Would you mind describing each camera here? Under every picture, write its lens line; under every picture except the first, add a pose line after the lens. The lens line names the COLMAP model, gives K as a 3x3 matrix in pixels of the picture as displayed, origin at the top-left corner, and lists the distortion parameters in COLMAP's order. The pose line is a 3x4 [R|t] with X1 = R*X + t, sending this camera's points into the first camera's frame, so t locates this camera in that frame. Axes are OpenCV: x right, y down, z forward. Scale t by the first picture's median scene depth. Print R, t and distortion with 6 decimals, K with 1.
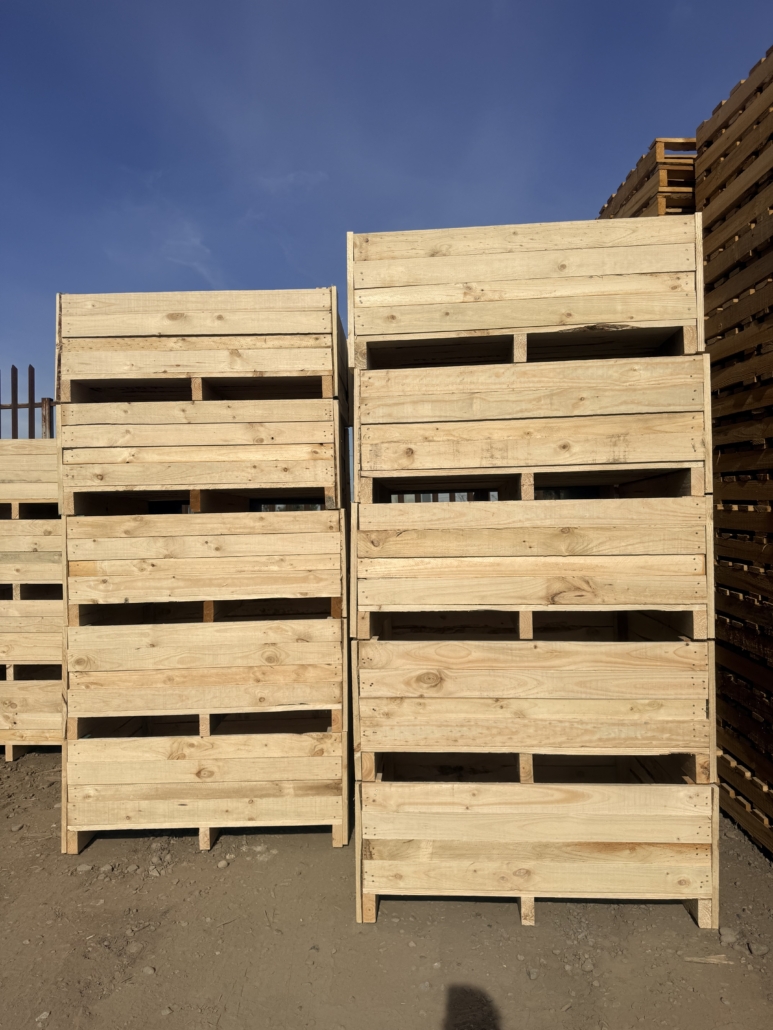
lens RADIAL K [[716.1, 0, 372.7], [0, 716.1, 512.7], [0, 0, 1]] dist [0.081563, -0.082948]
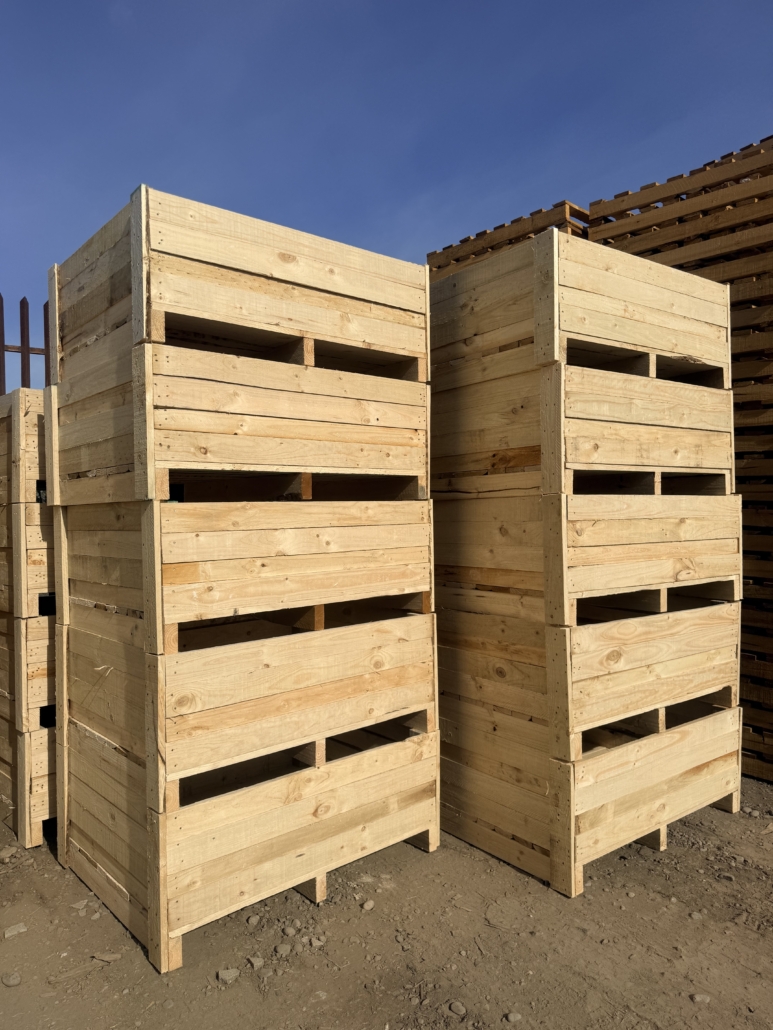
lens RADIAL K [[739.1, 0, 321.2], [0, 739.1, 514.0], [0, 0, 1]] dist [0.096803, -0.106777]
pose [[0.748928, 0.007077, 0.662613, -0.815019], [-0.011085, 0.999937, 0.001848, 0.014254], [-0.662558, -0.008729, 0.748960, 0.354001]]
